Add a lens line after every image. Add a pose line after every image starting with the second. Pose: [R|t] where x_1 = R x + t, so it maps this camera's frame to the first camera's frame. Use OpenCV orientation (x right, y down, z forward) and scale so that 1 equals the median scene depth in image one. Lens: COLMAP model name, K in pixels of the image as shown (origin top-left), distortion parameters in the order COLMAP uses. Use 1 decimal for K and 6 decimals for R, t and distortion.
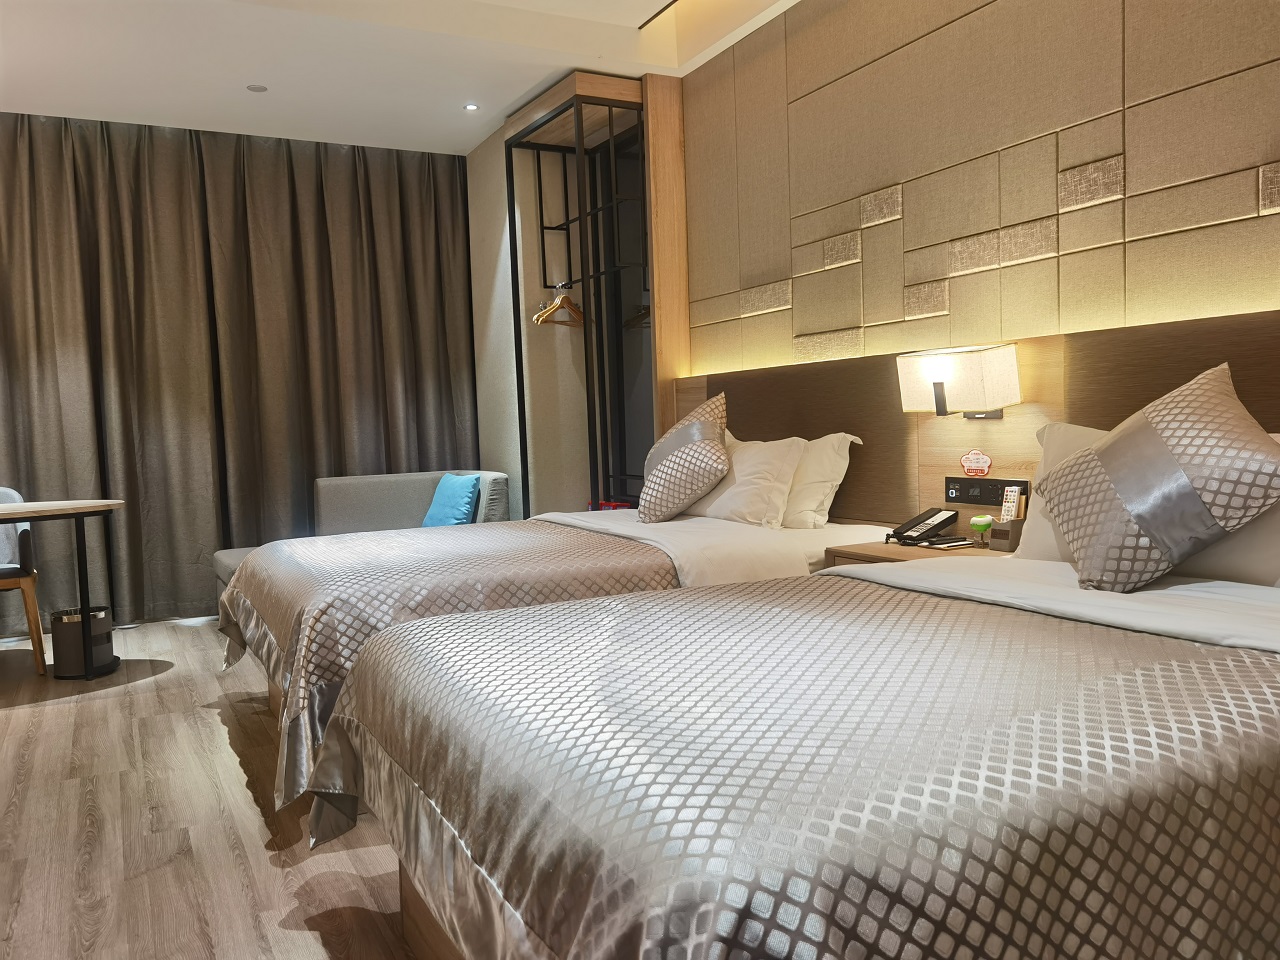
lens RADIAL K [[1015.1, 0, 637.8], [0, 1015.1, 480.8], [0, 0, 1]] dist [0.028540, -0.031452]
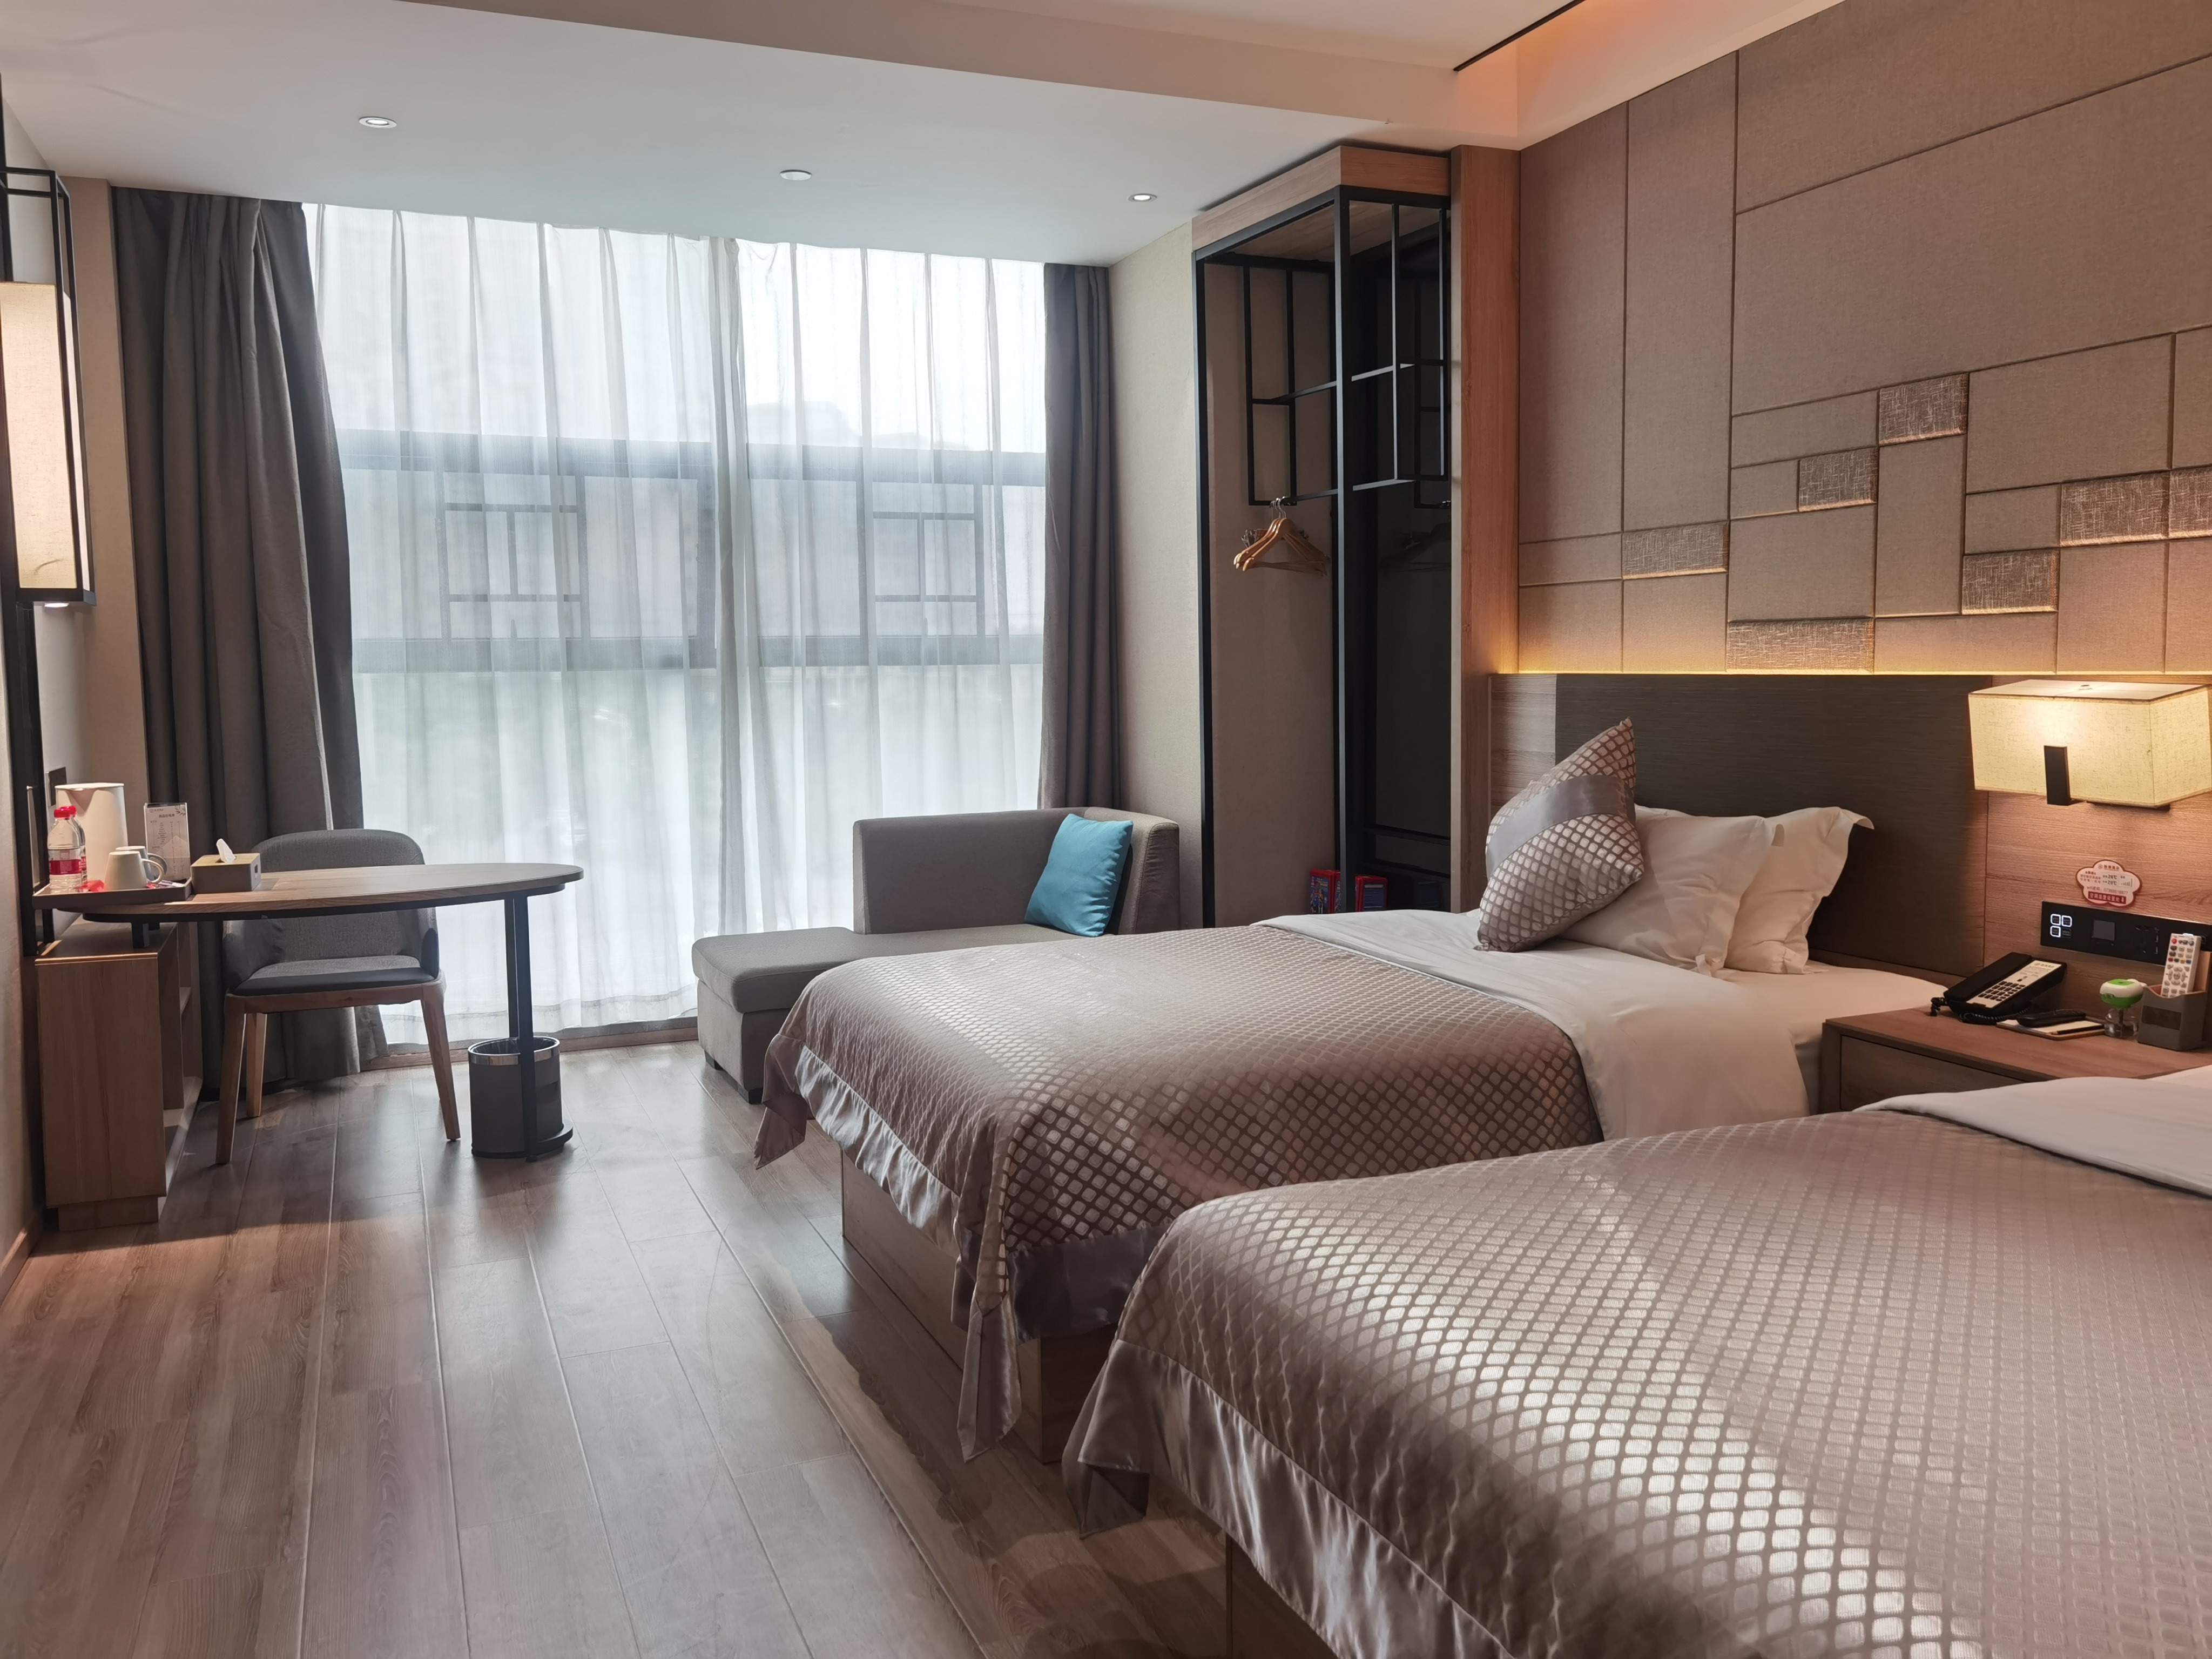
lens RADIAL K [[1754.2, 0, 1117.4], [0, 1754.2, 808.9], [0, 0, 1]] dist [0.028540, -0.031452]
pose [[0.996557, 0.026229, -0.078646, -0.139319], [-0.023891, 0.999249, 0.030518, -0.074184], [0.079388, -0.028534, 0.996435, -0.023758]]
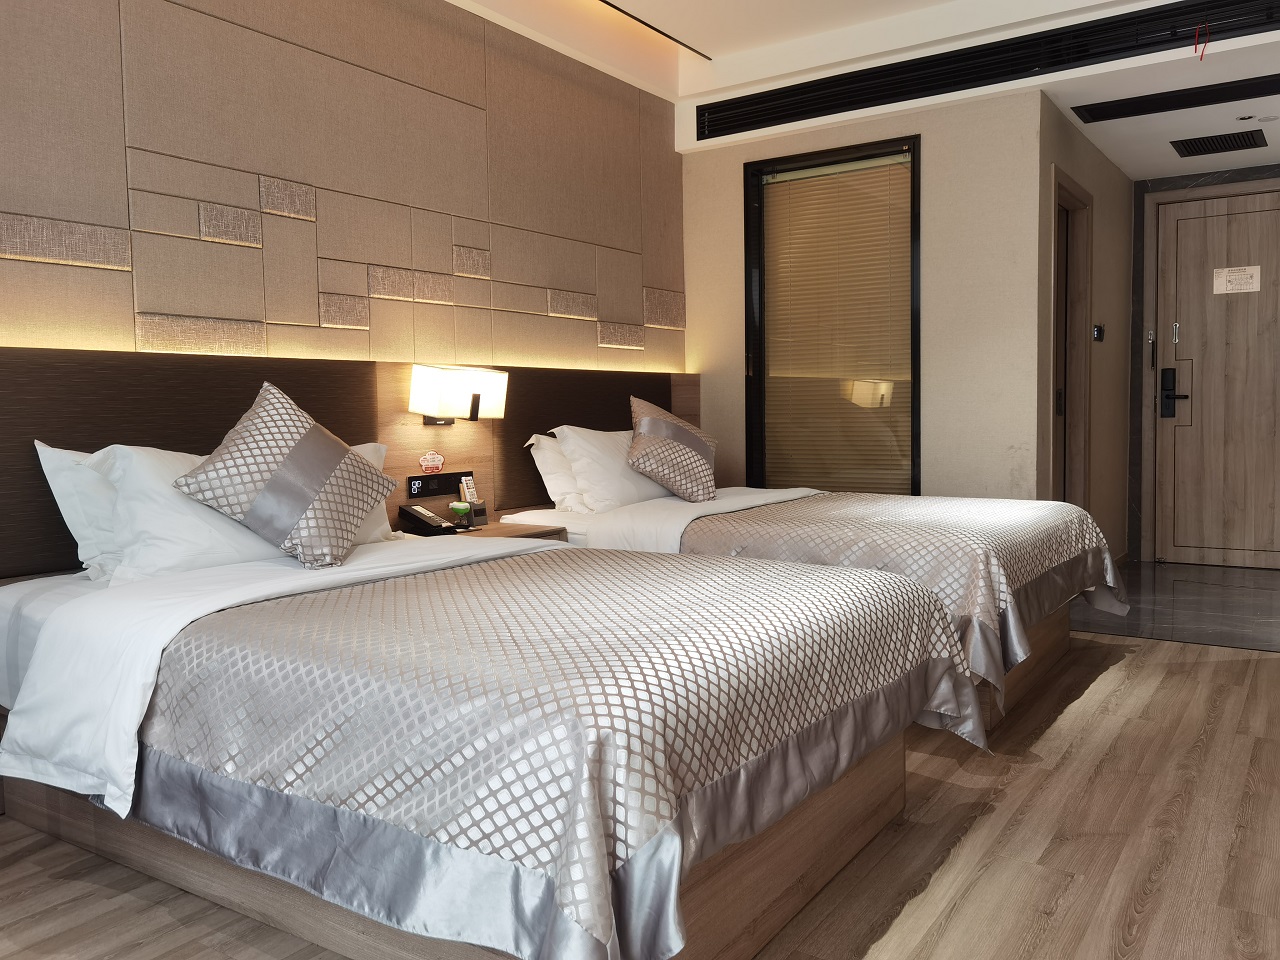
lens RADIAL K [[1015.1, 0, 641.1], [0, 1015.1, 466.3], [0, 0, 1]] dist [0.028540, -0.031452]
pose [[-0.475967, -0.008134, 0.879426, -0.824040], [0.080454, 0.995362, 0.052750, -0.054530], [-0.875776, 0.095860, -0.473105, 1.323253]]
